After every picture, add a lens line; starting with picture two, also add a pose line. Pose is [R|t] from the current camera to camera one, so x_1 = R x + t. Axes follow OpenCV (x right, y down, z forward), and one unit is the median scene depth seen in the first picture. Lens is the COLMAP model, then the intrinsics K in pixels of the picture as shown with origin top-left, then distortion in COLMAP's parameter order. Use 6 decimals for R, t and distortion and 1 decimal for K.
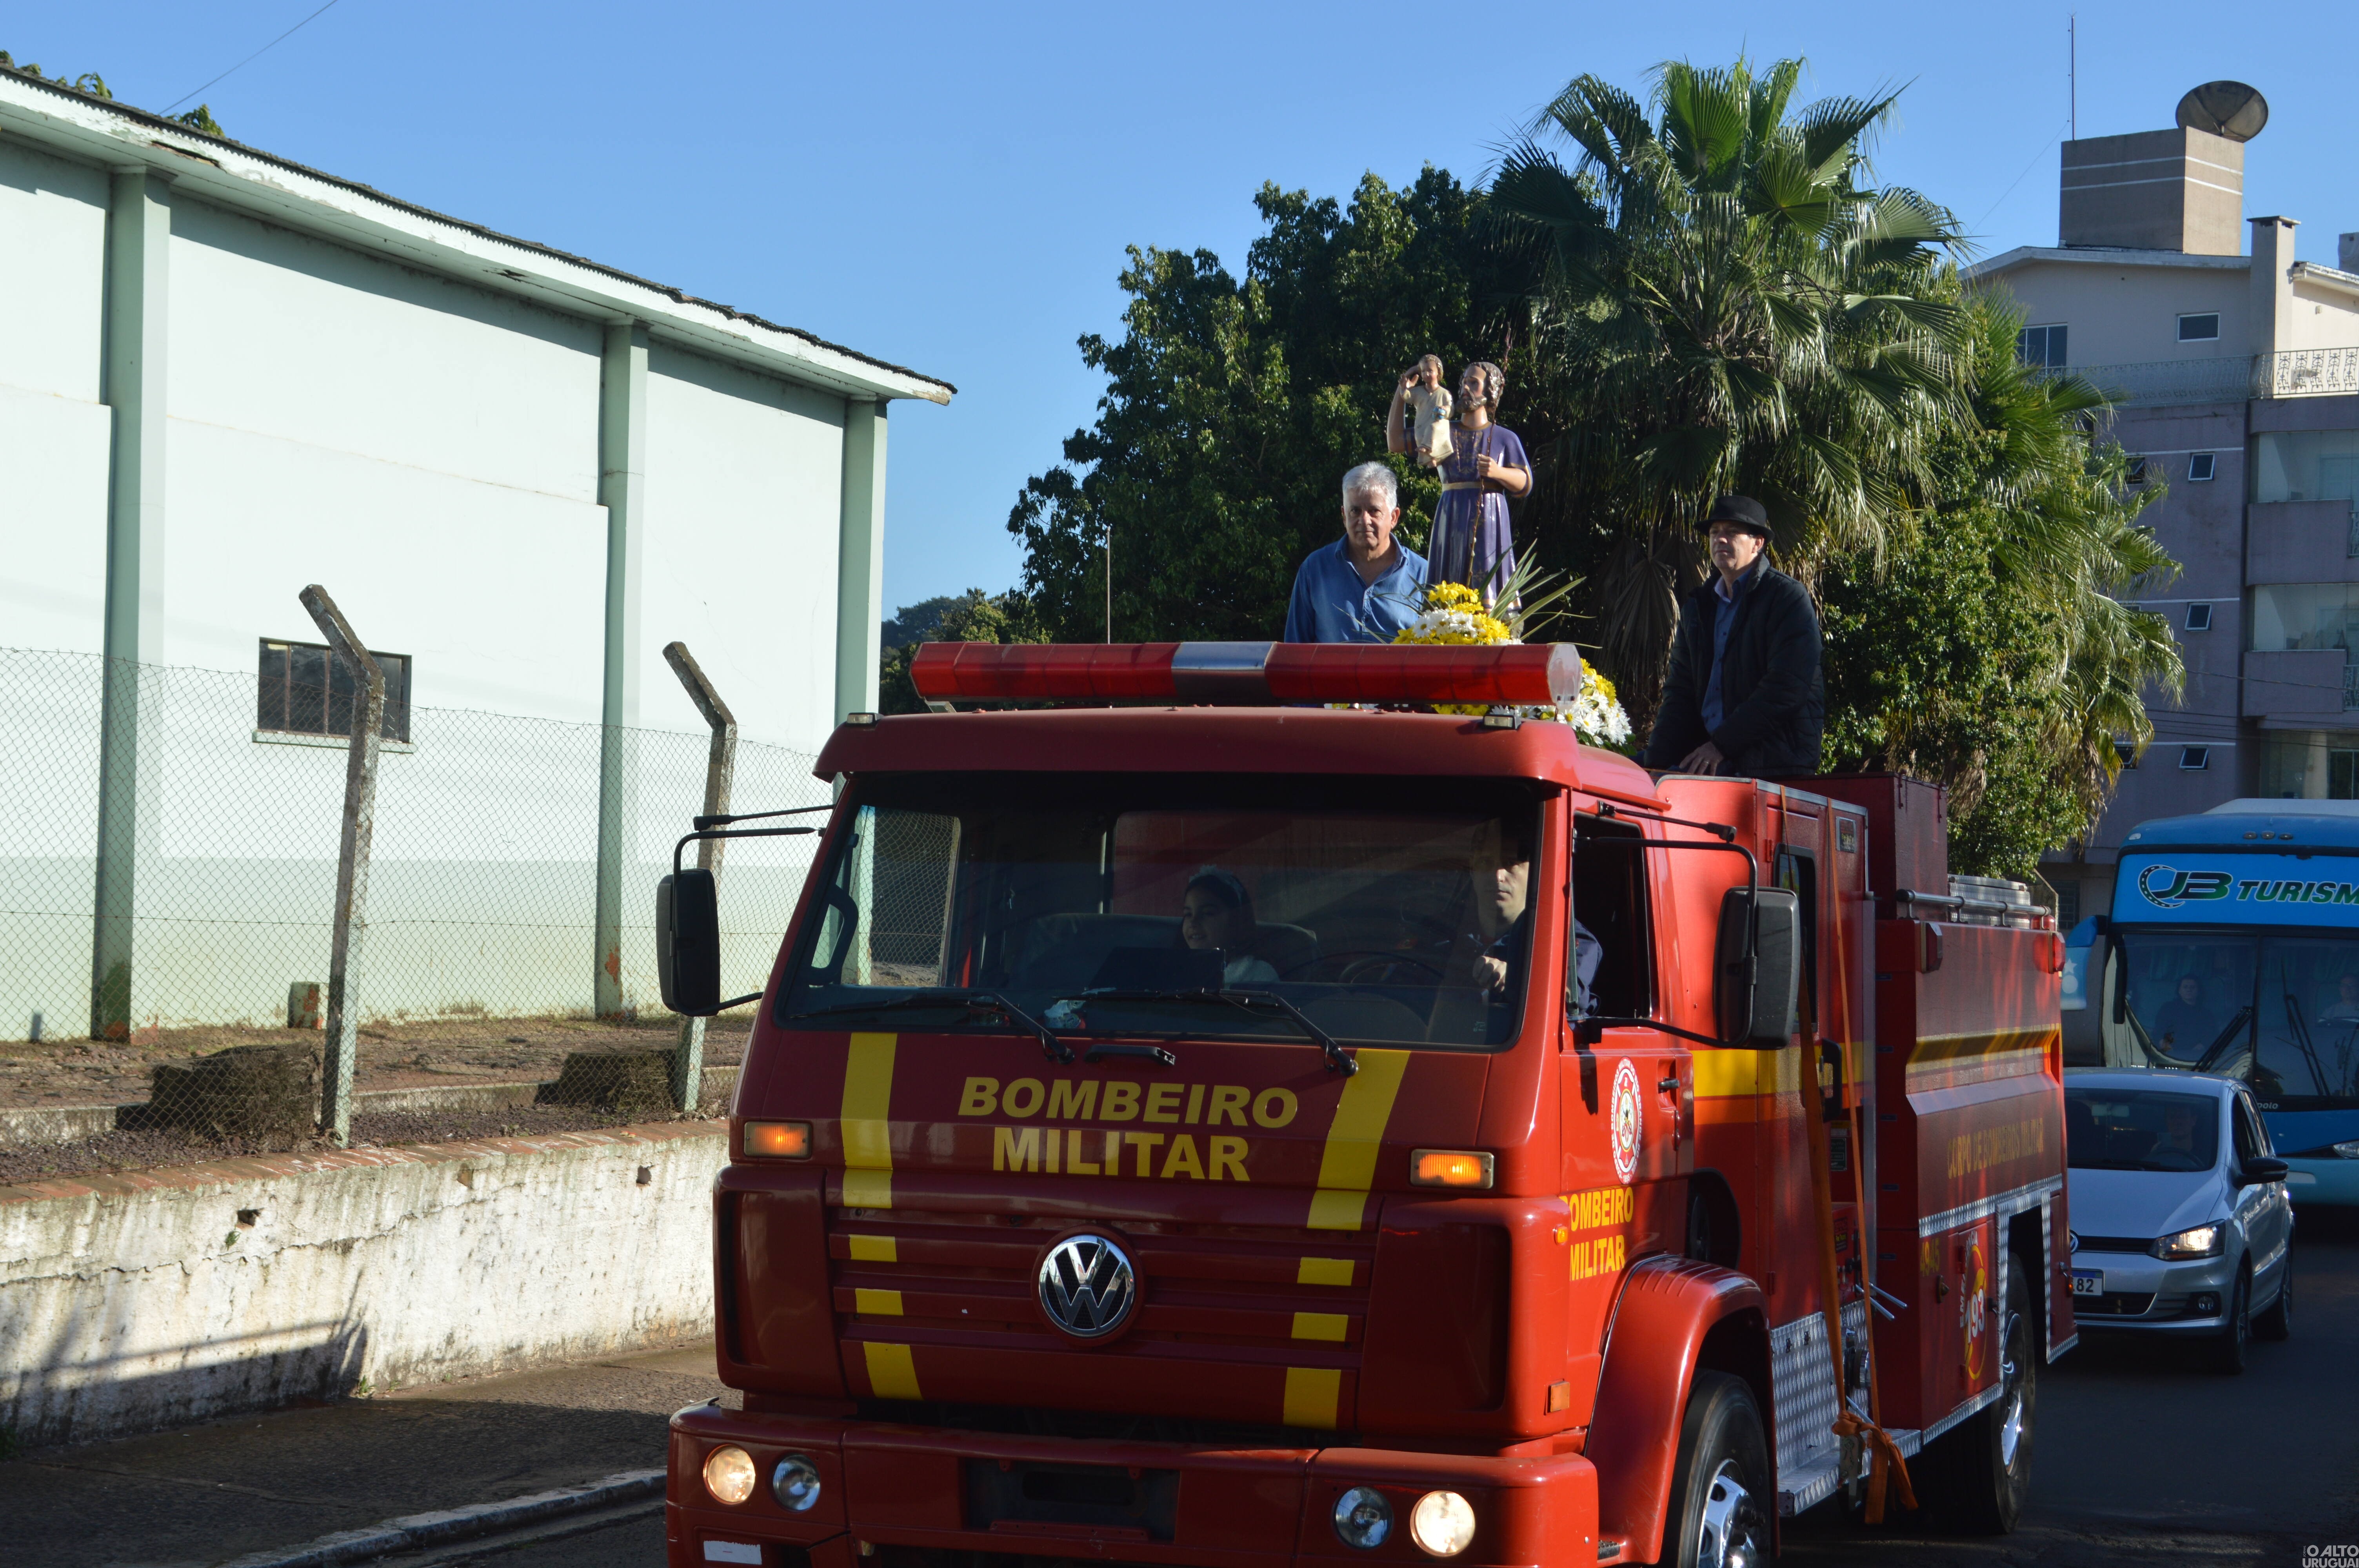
lens RADIAL K [[4098.0, 0, 1179.5], [0, 4098.0, 784.0], [0, 0, 1]] dist [0.345359, -0.379939]
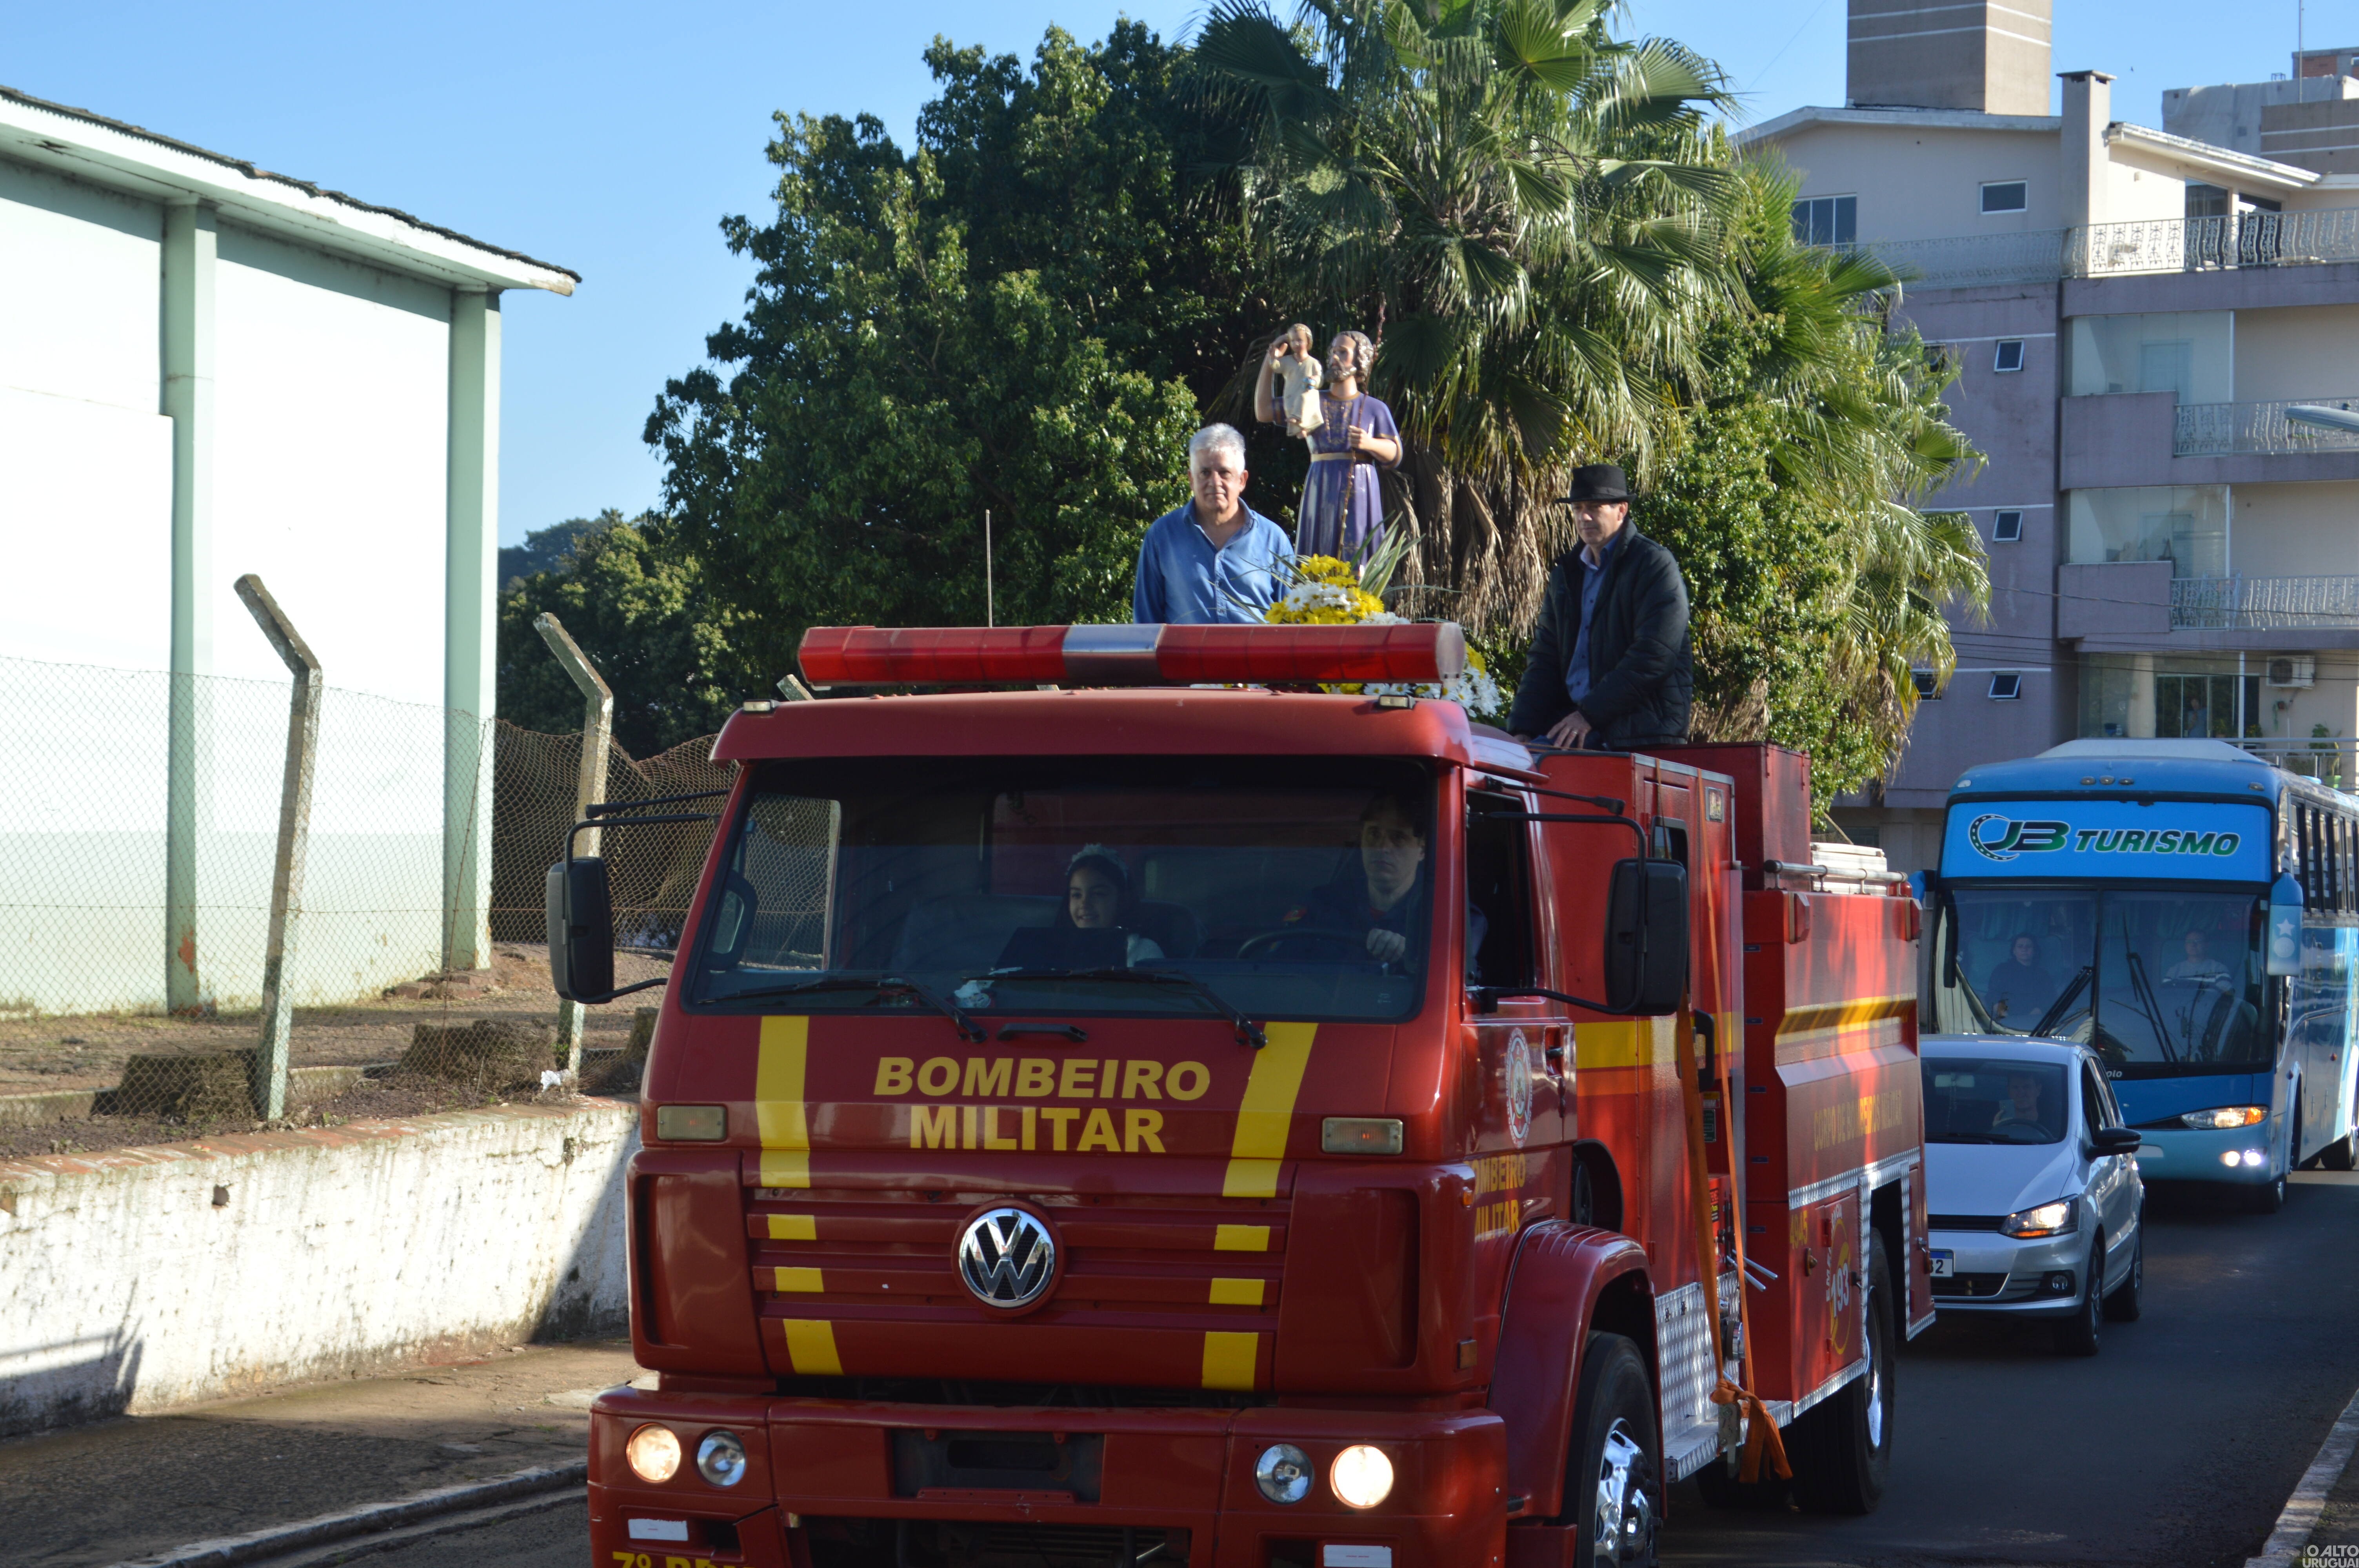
lens RADIAL K [[3907.5, 0, 1179.5], [0, 3907.5, 784.0], [0, 0, 1]] dist [0.330755, -0.121271]
pose [[0.999840, -0.014409, 0.010611, 0.060825], [0.014372, 0.999890, 0.003565, 0.009038], [-0.010662, -0.003412, 0.999937, 0.167007]]
